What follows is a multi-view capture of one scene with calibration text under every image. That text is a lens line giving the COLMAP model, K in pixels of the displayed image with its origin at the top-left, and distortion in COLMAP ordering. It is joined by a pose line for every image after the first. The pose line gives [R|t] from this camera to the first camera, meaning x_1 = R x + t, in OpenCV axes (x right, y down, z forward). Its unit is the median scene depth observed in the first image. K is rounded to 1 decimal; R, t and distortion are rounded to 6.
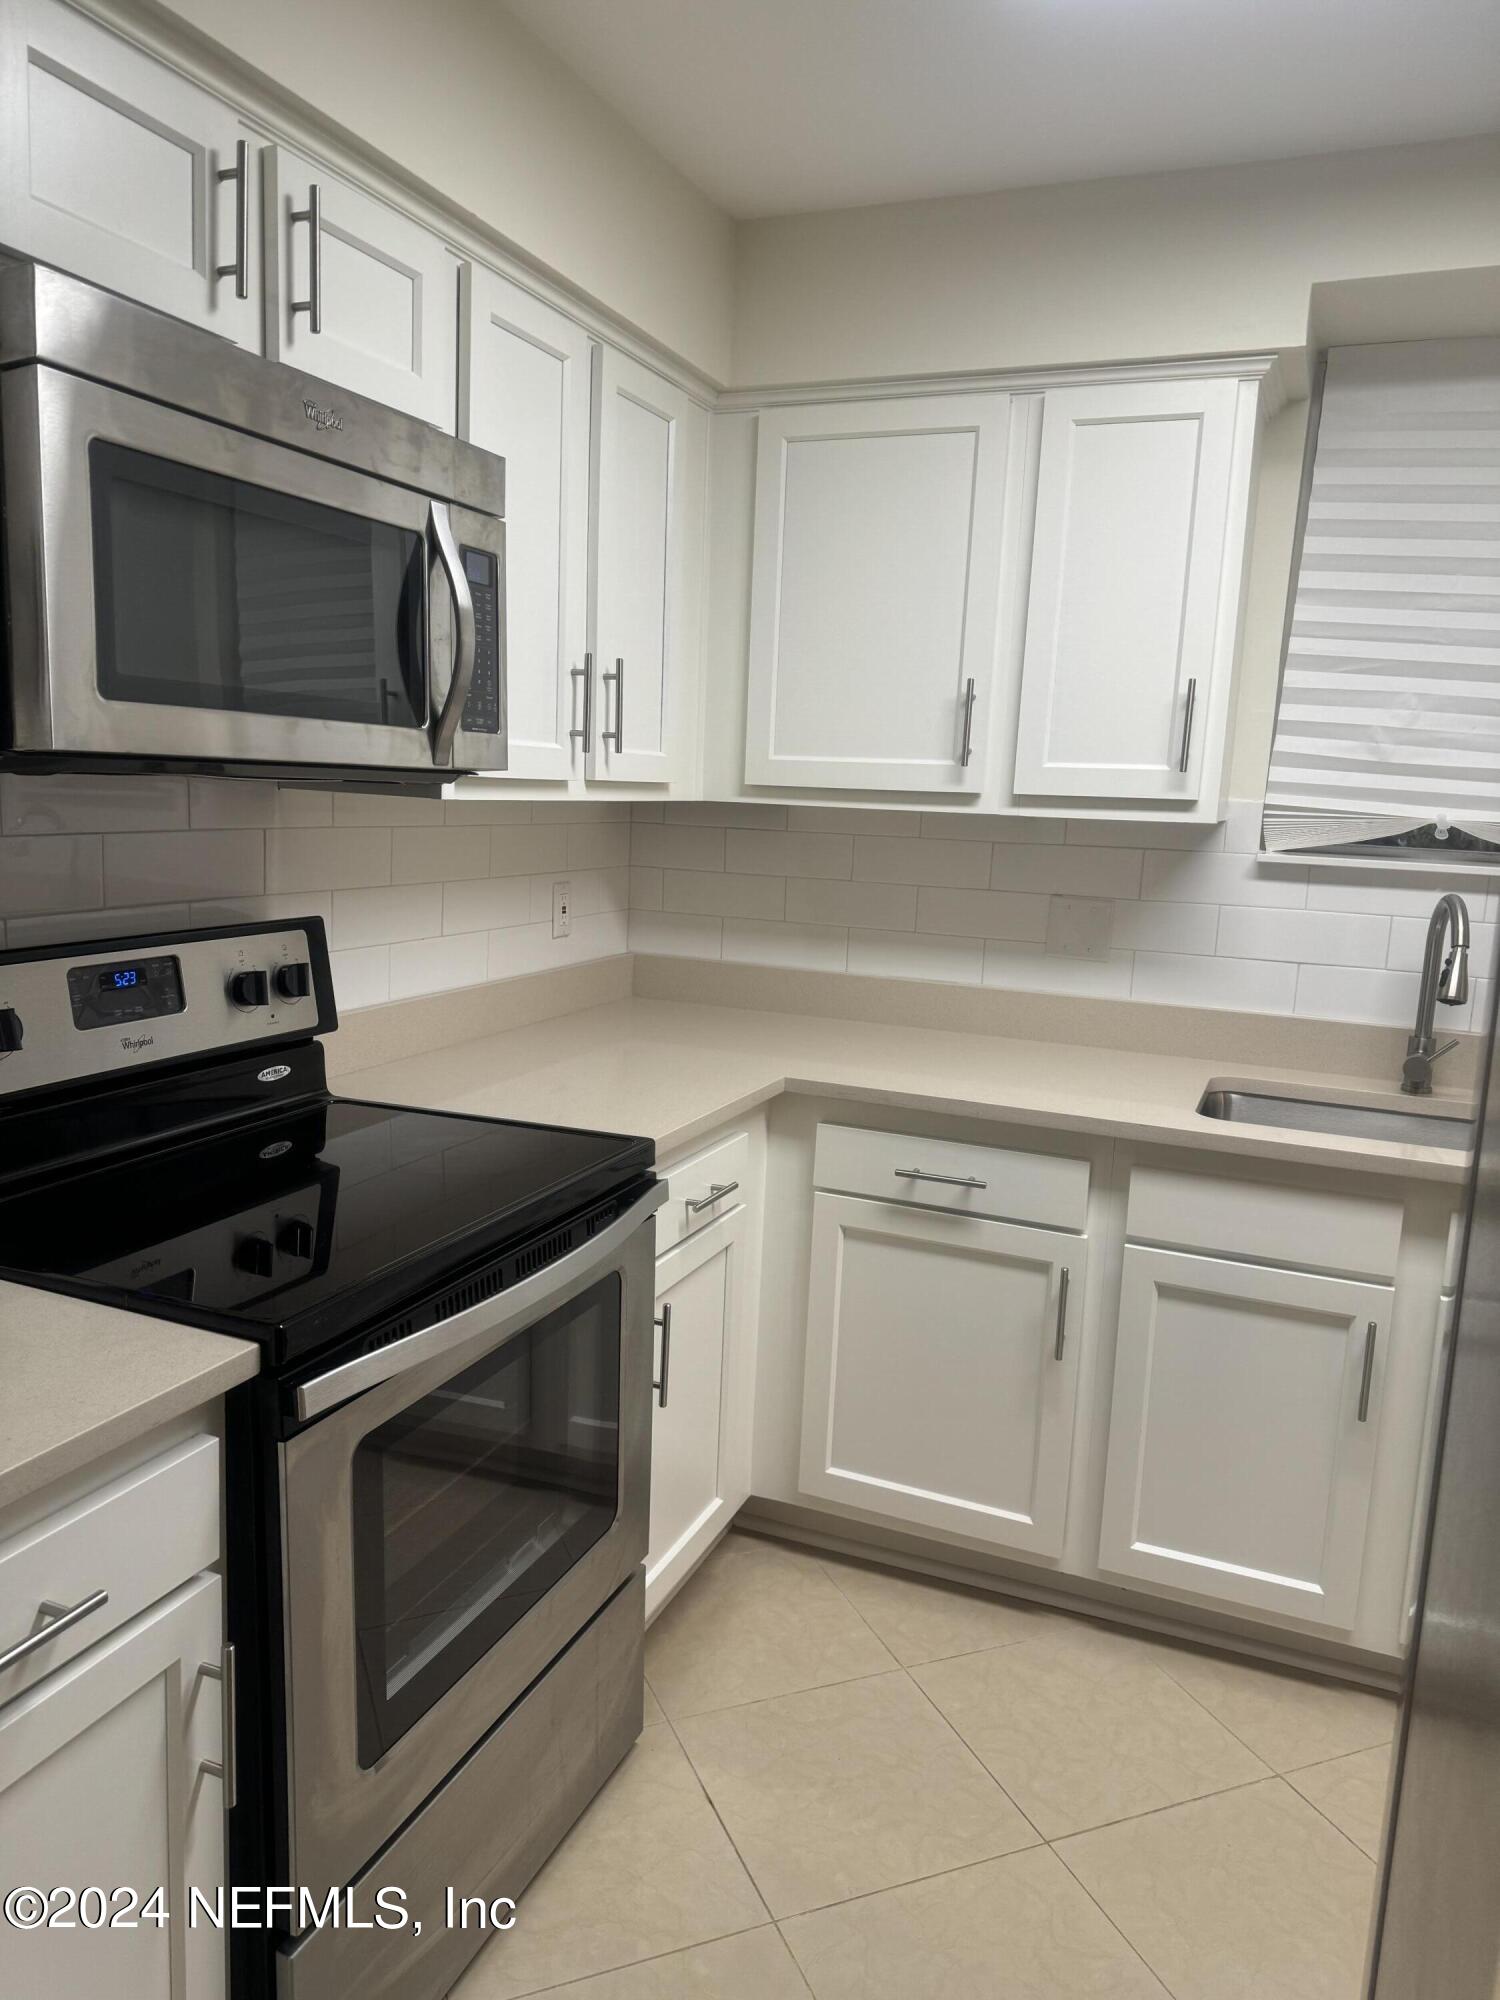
lens RADIAL K [[1397.8, 0, 750.0], [0, 1397.8, 1000.0], [0, 0, 1]] dist [0.128294, -0.196366]
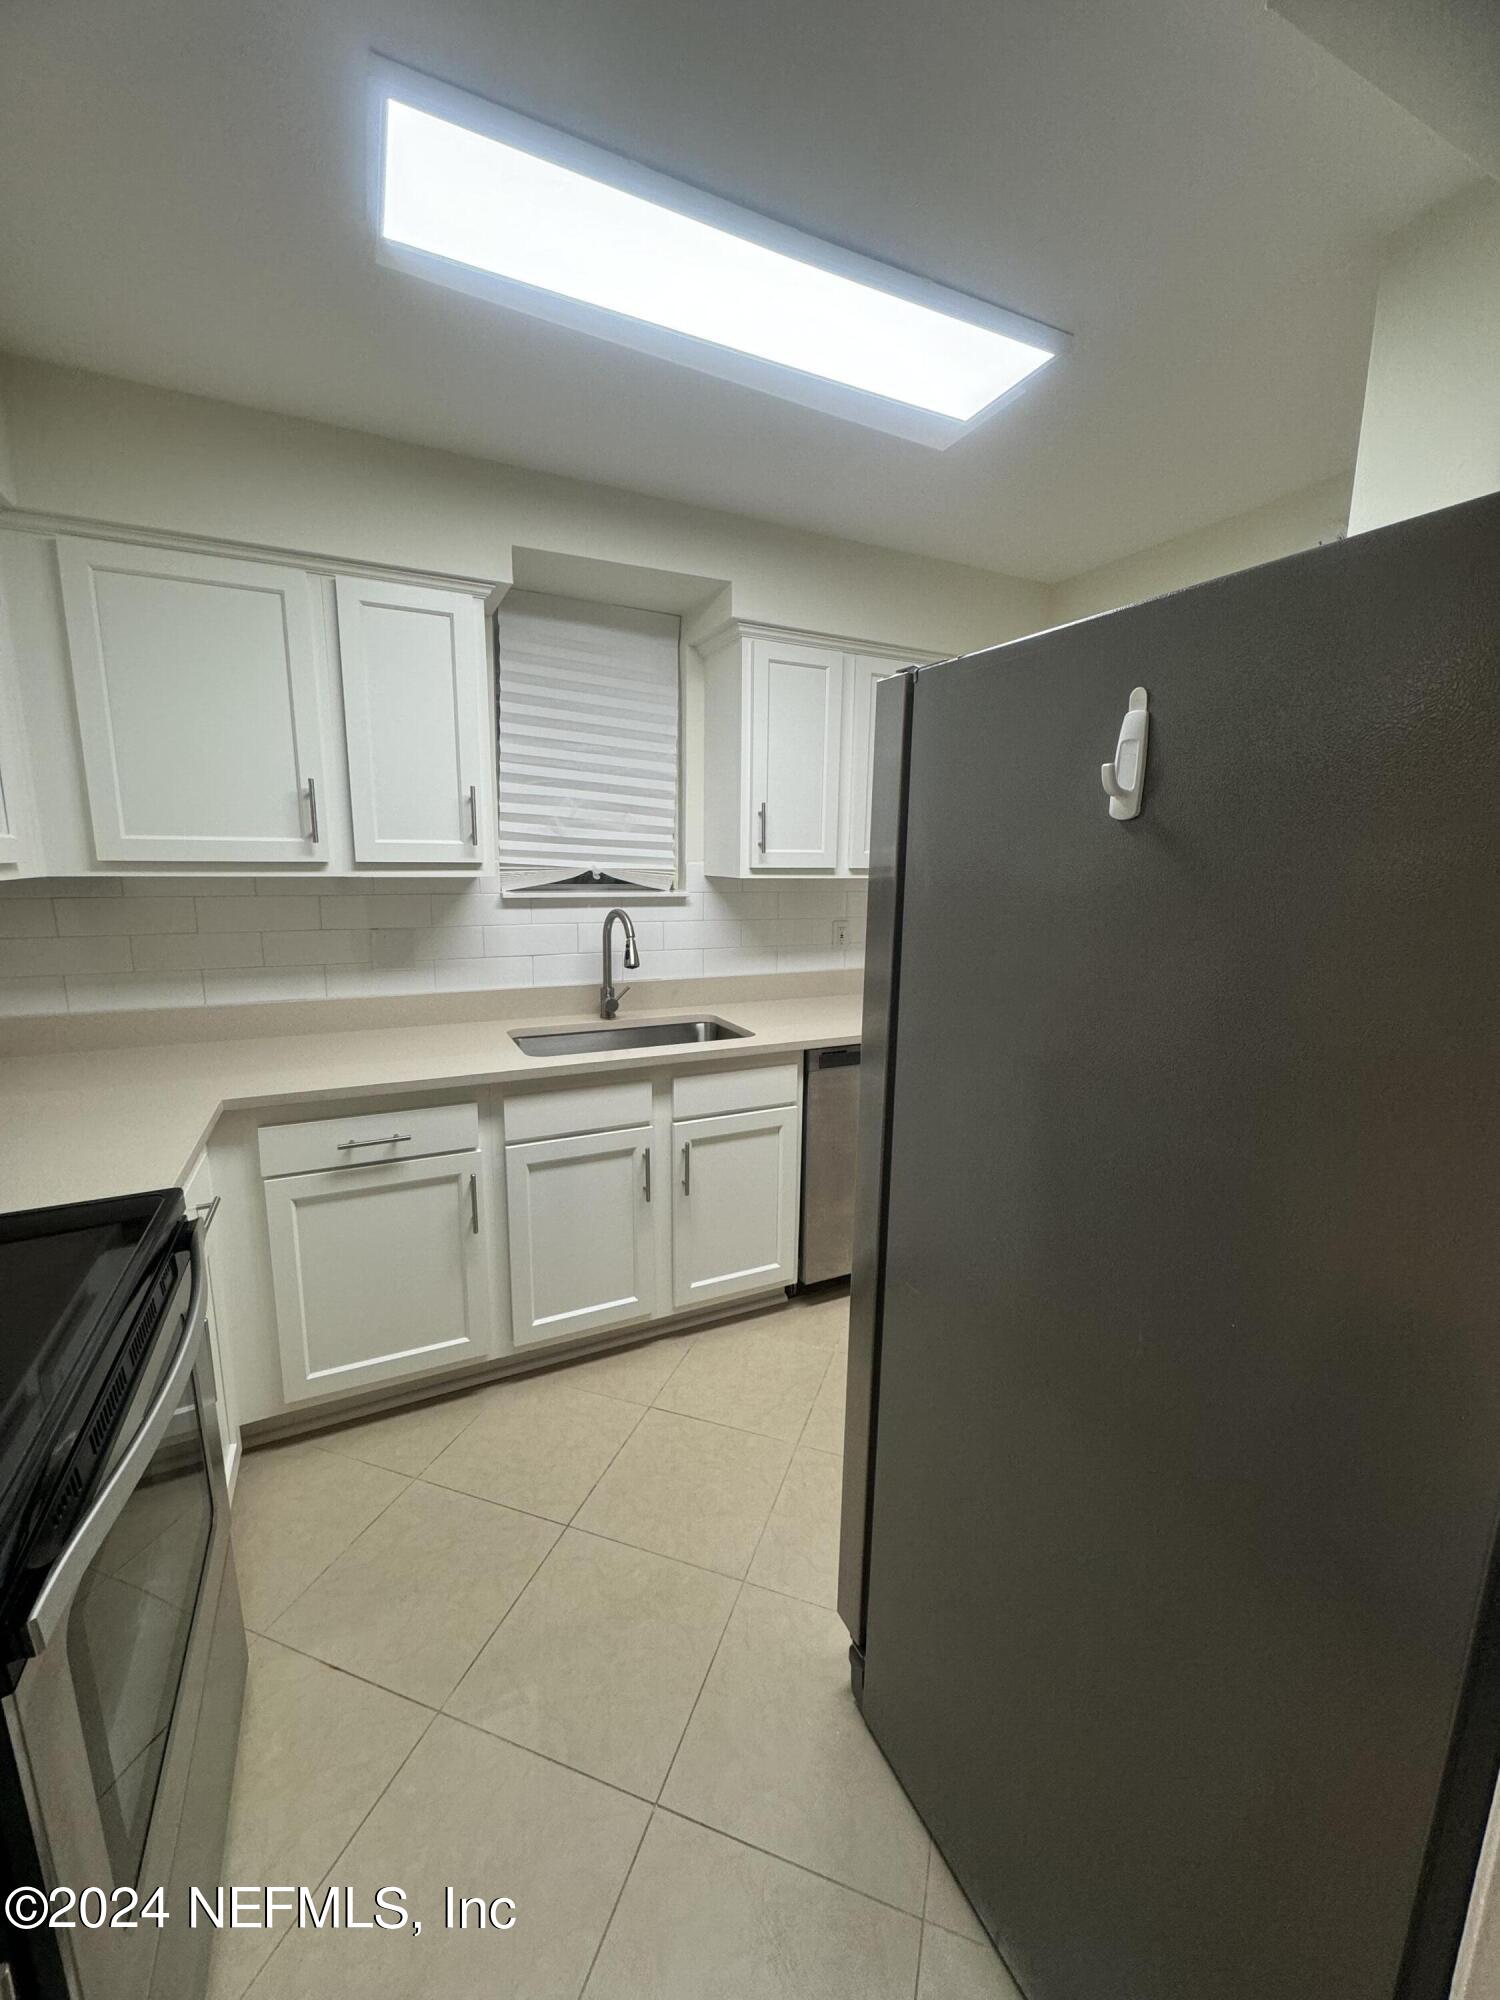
lens RADIAL K [[790.8, 0, 754.0], [0, 790.8, 997.9], [0, 0, 1]] dist [-0.008496, 0.000090]
pose [[0.657102, -0.164179, 0.735706, -0.160366], [0.131958, 0.985976, 0.102169, -0.041637], [-0.742162, 0.029947, 0.669551, 0.186579]]
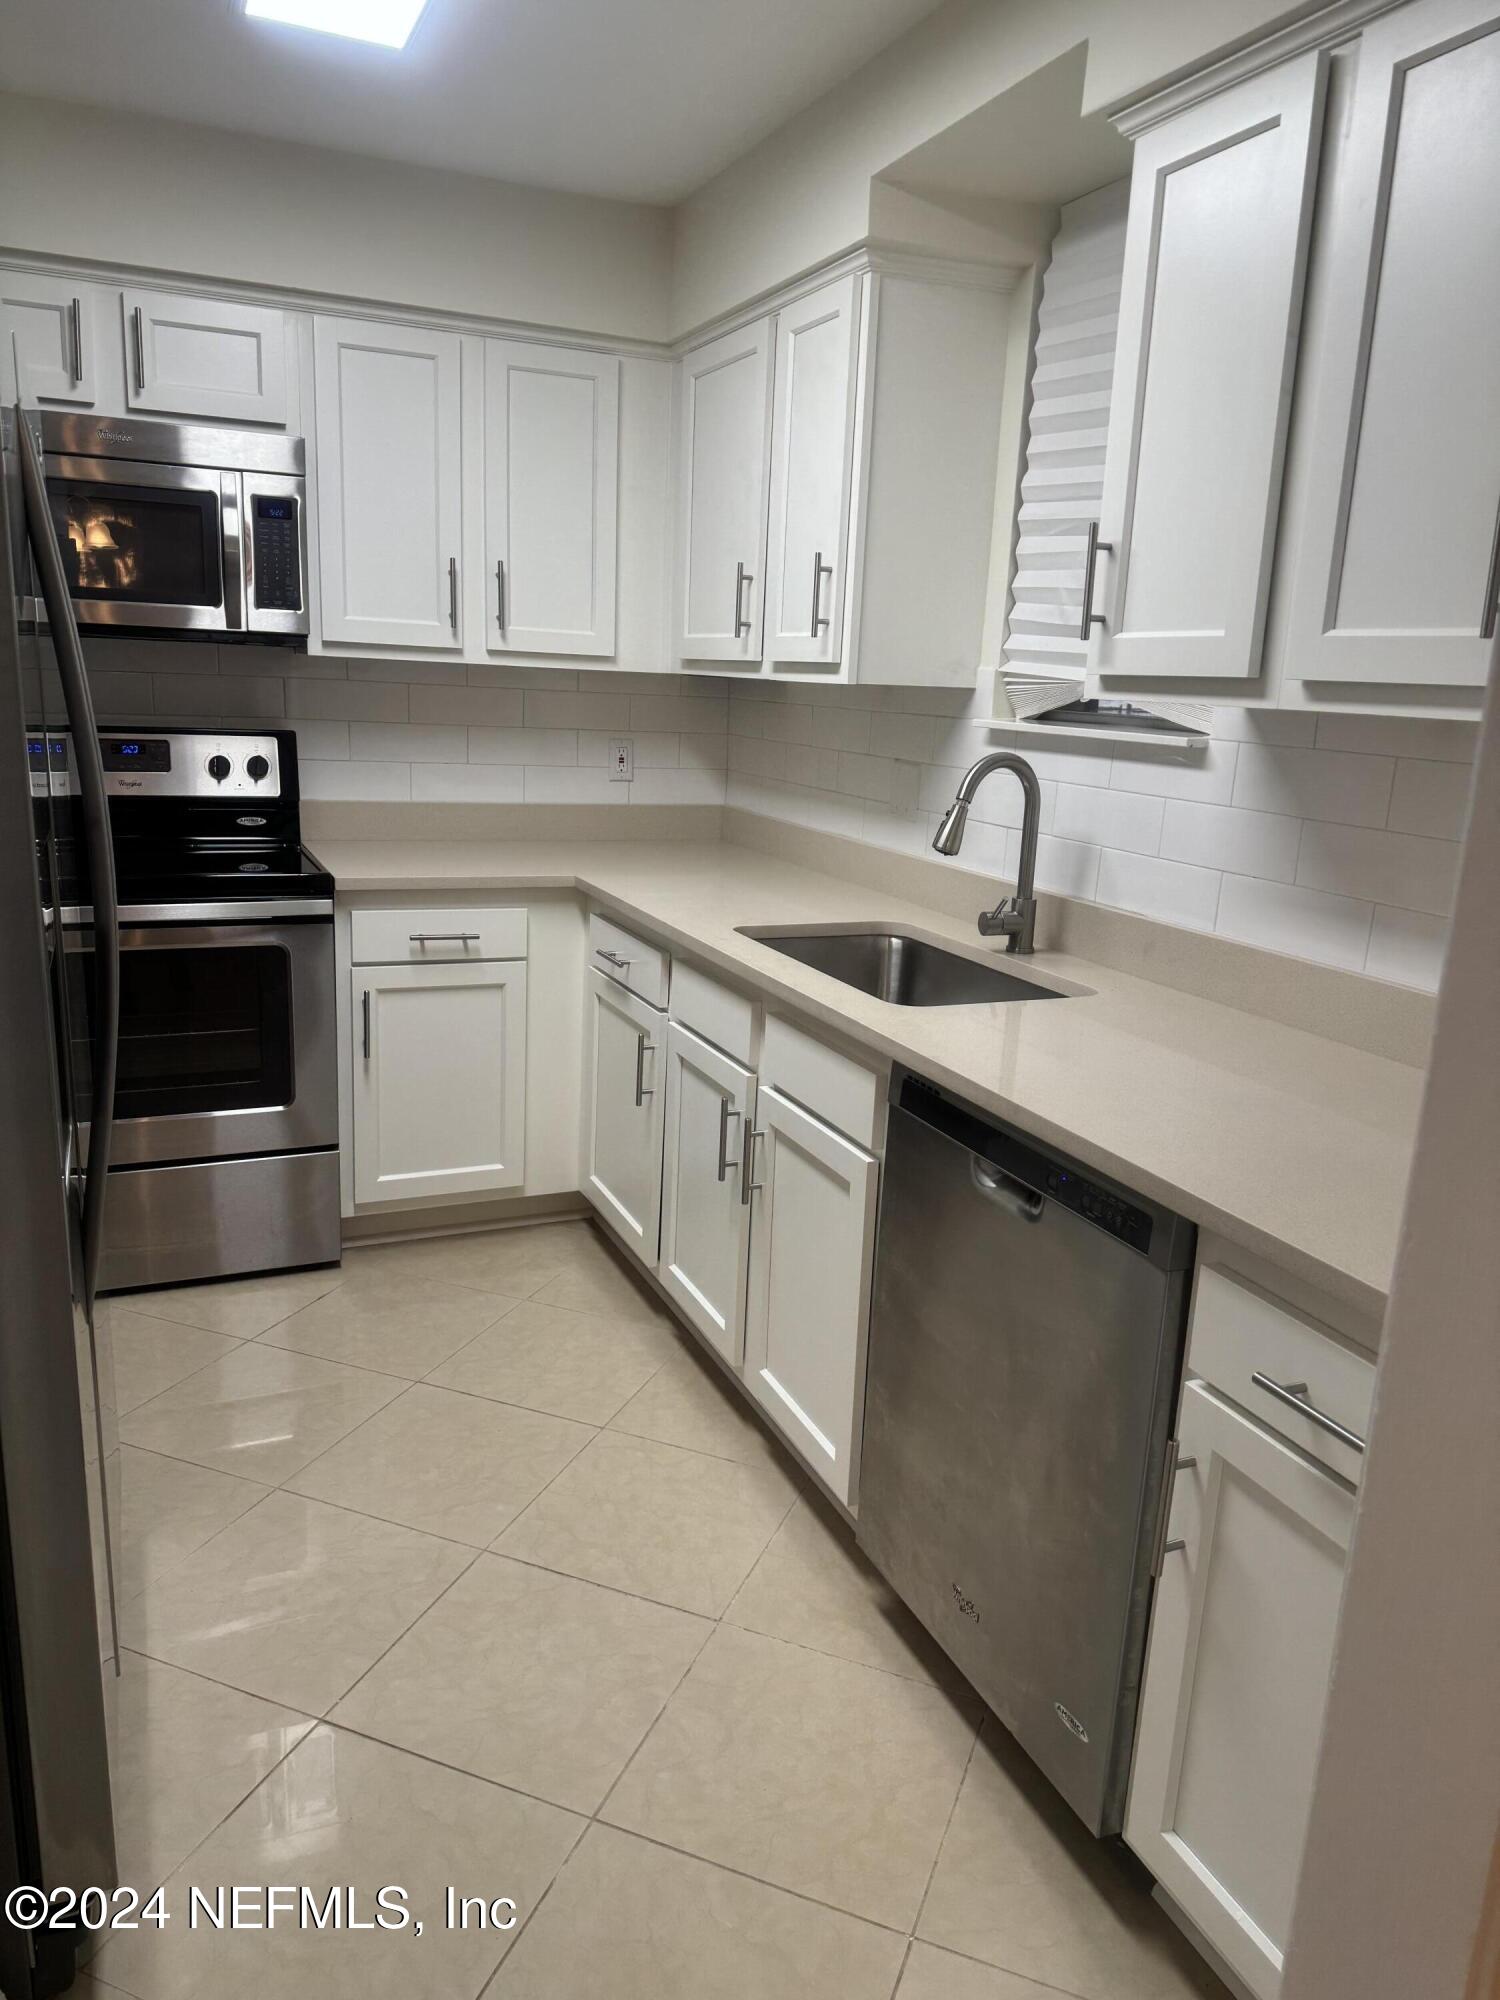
lens RADIAL K [[1397.8, 0, 750.0], [0, 1397.8, 1000.0], [0, 0, 1]] dist [0.128294, -0.196366]
pose [[0.720992, 0.149168, -0.676697, 1.065748], [-0.122891, 0.988600, 0.086988, 0.035927], [0.681959, 0.020442, 0.731105, 0.136409]]
